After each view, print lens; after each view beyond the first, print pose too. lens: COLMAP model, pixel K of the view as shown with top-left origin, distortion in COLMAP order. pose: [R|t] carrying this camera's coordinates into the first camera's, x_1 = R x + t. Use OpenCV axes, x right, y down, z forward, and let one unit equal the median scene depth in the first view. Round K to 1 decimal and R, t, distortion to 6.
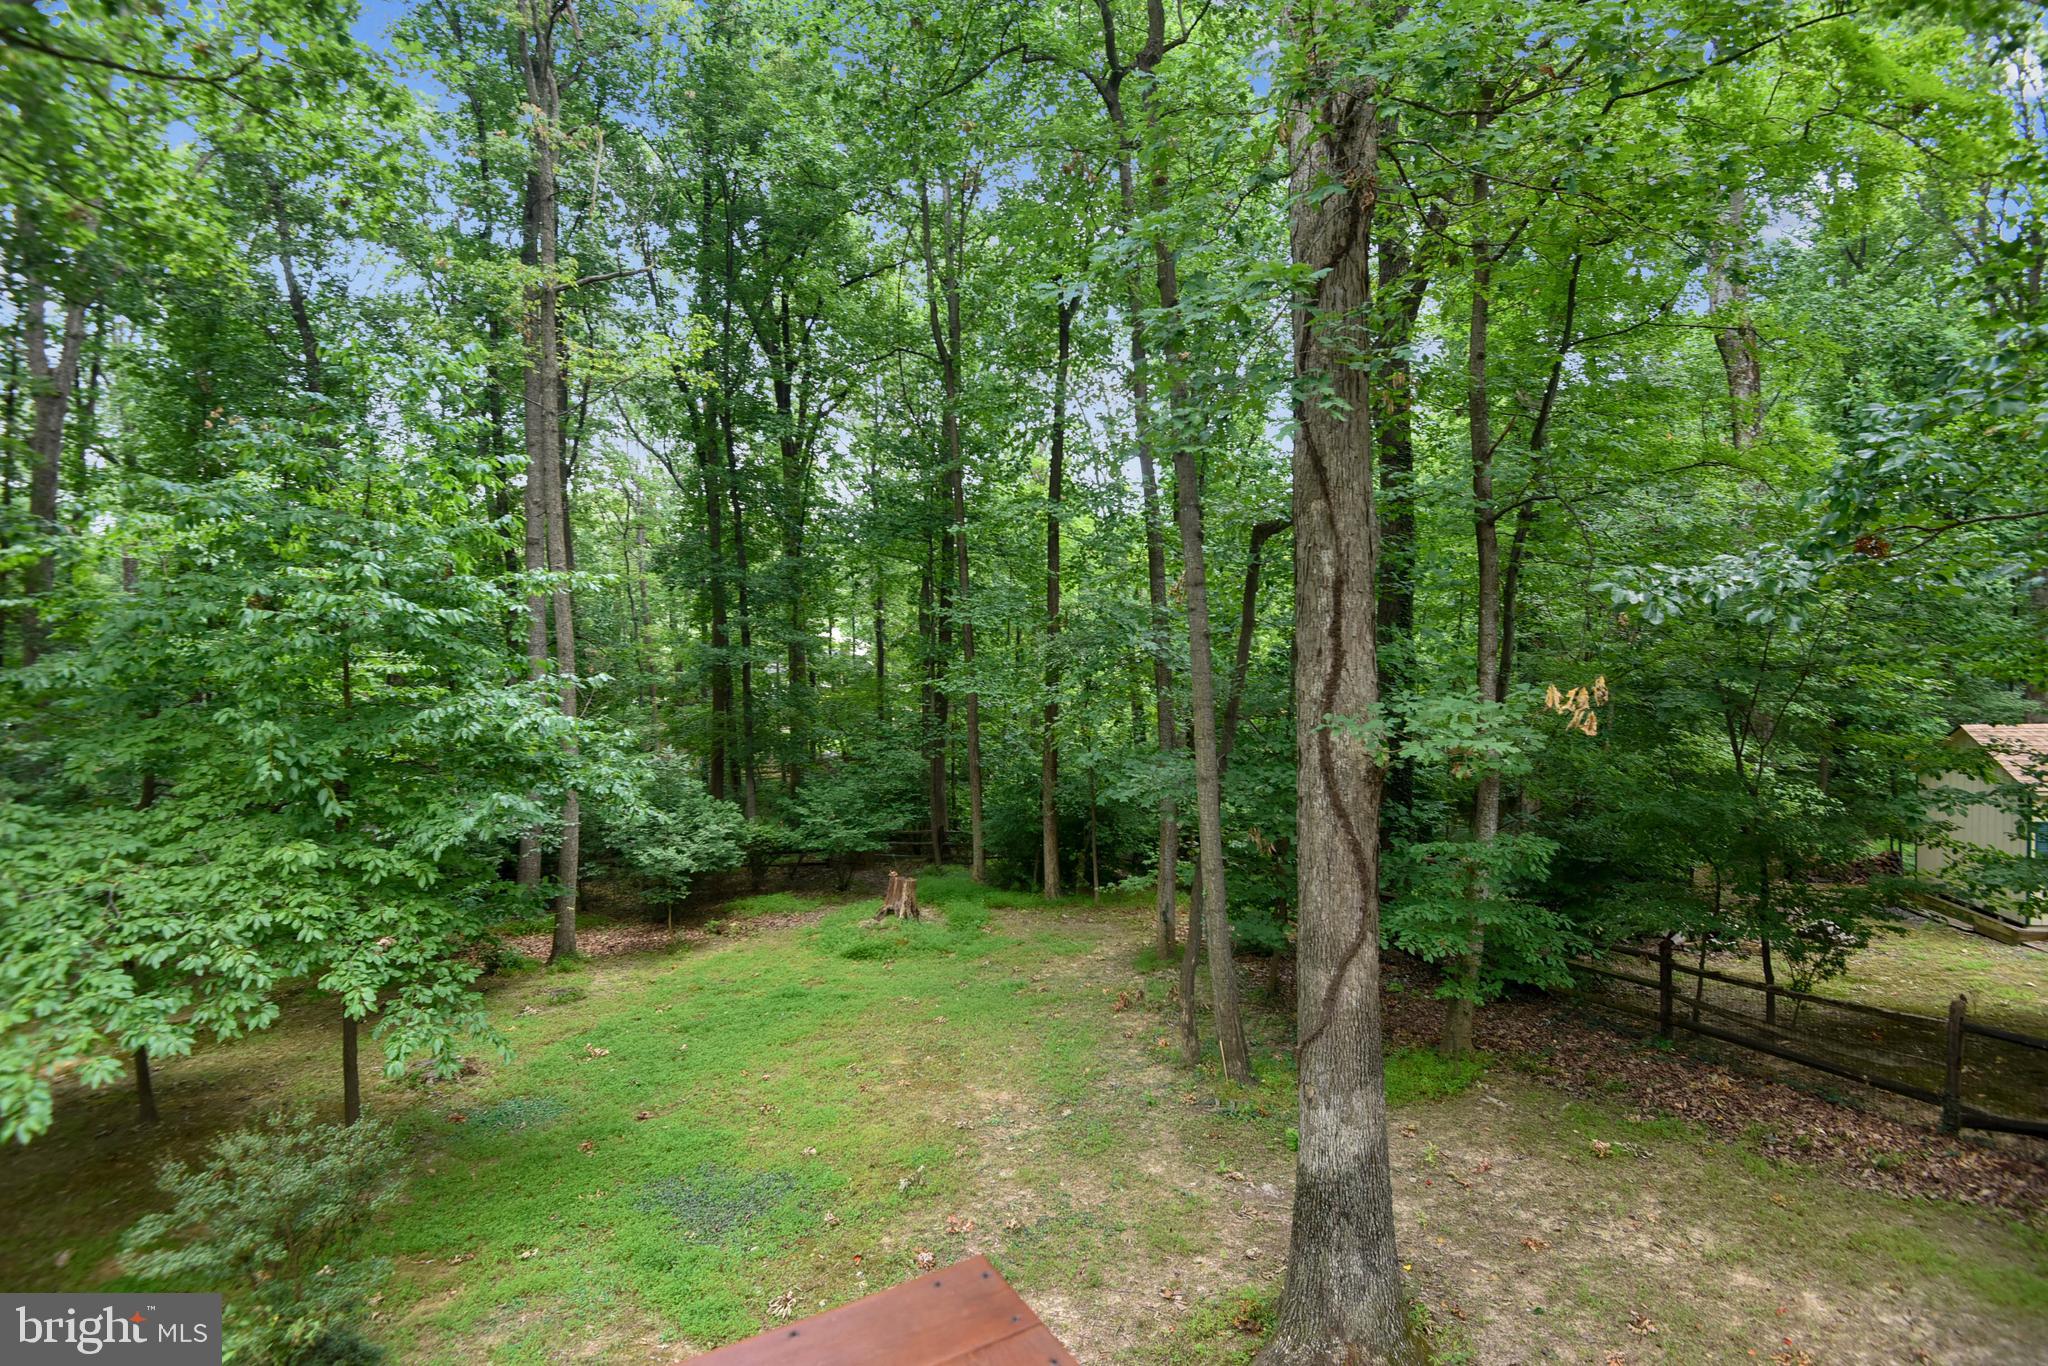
lens RADIAL K [[945.2, 0, 1024.0], [0, 945.2, 683.0], [0, 0, 1]] dist [-0.019880, -0.011991]
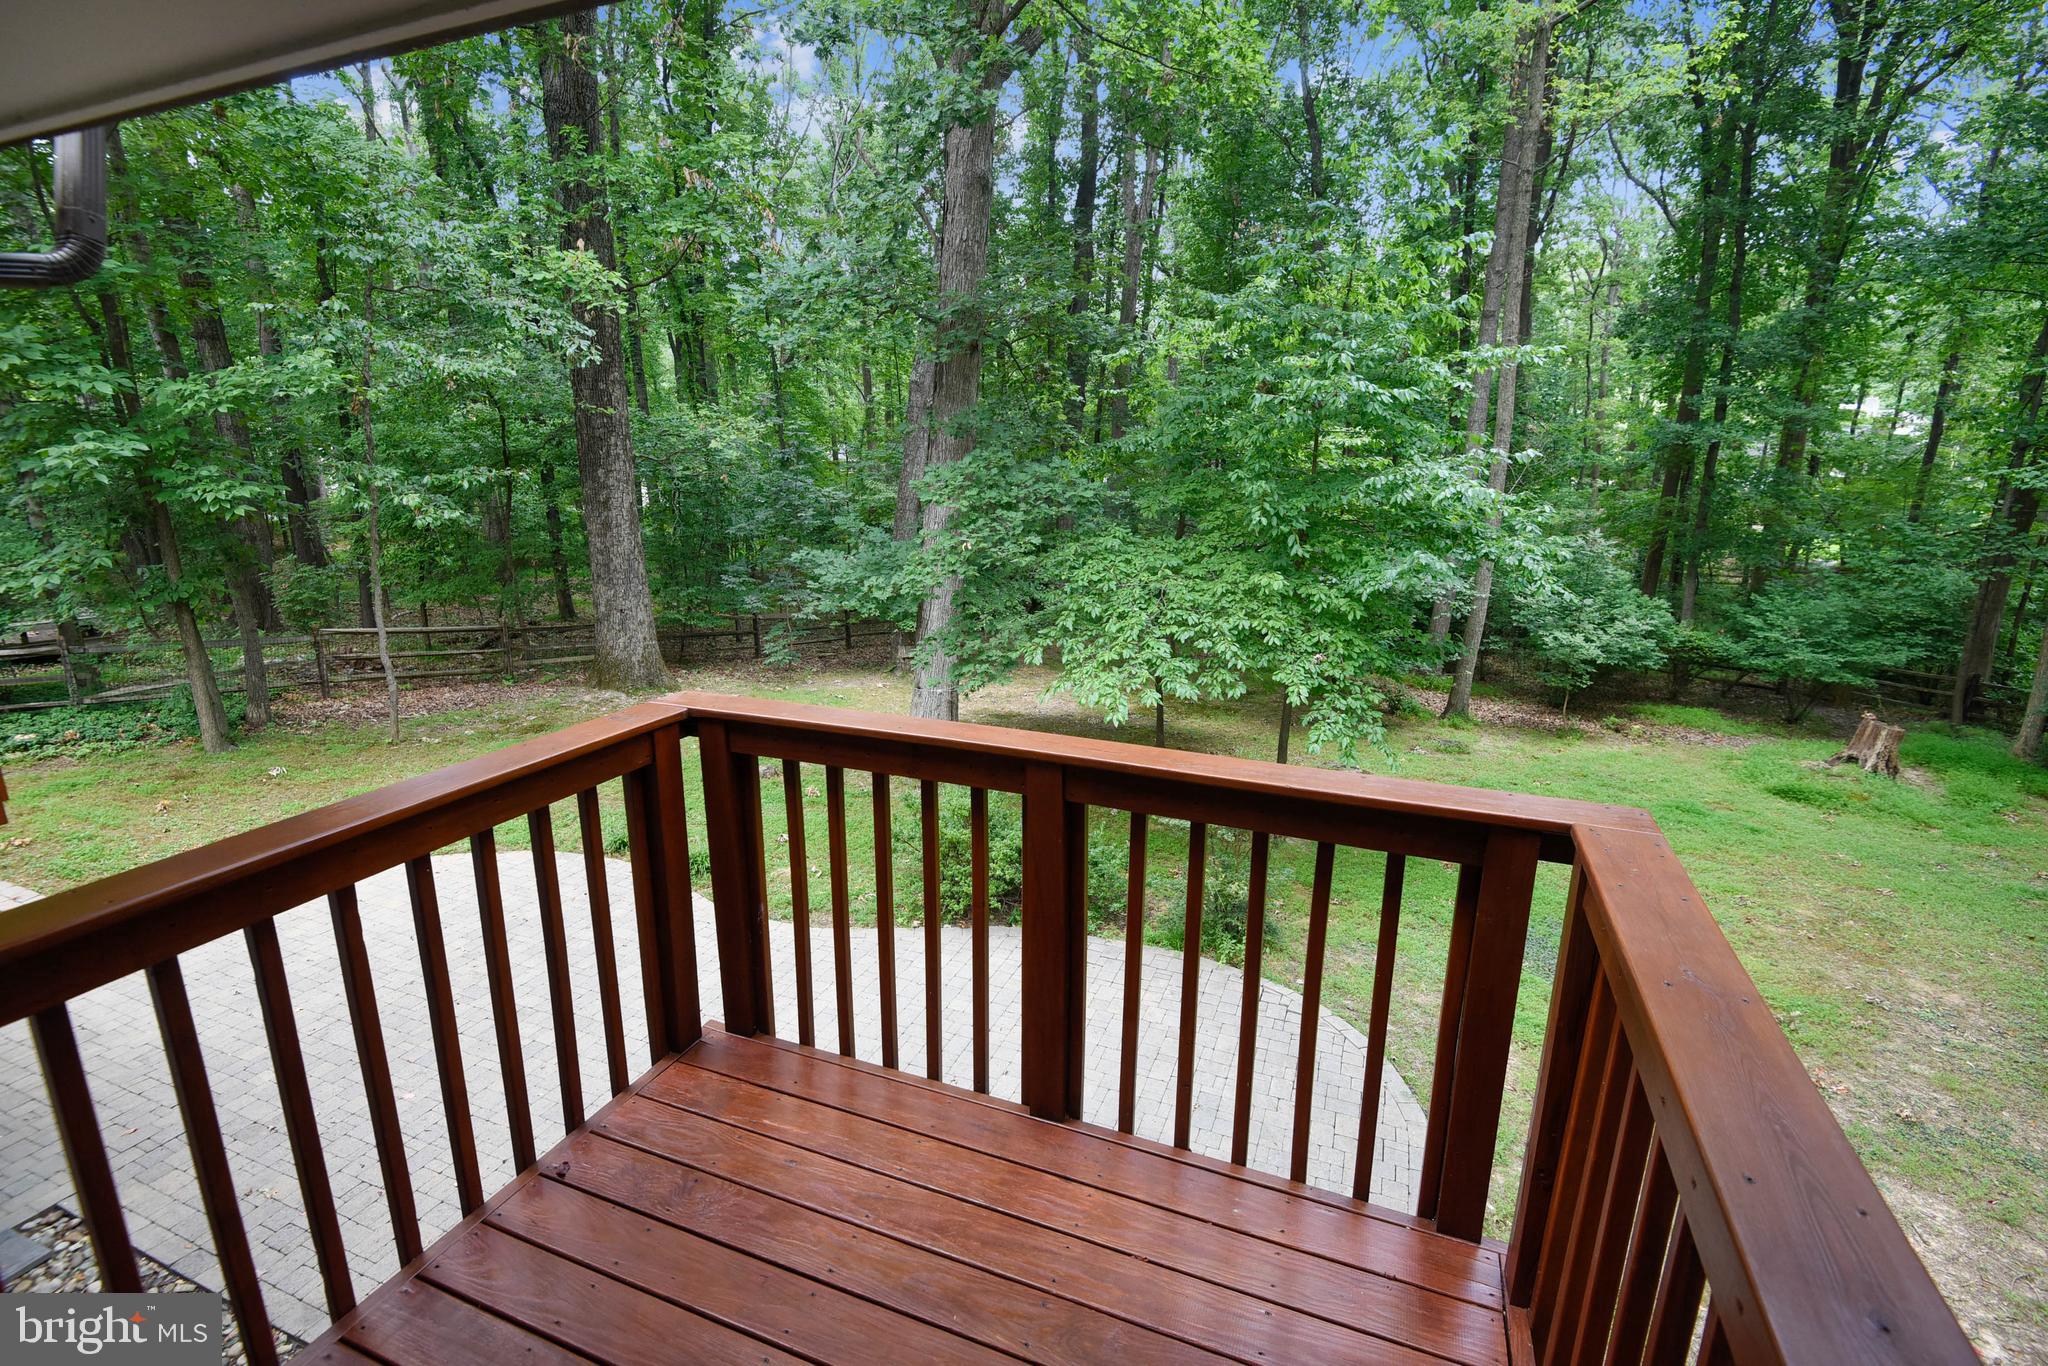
lens RADIAL K [[928.9, 0, 1013.9], [0, 928.9, 691.7], [0, 0, 1]] dist [0.010727, -0.013008]
pose [[0.599577, 0.220651, -0.769298, 0.054065], [-0.029290, 0.966648, 0.254427, 0.003758], [0.799781, -0.130016, 0.586043, -0.085368]]
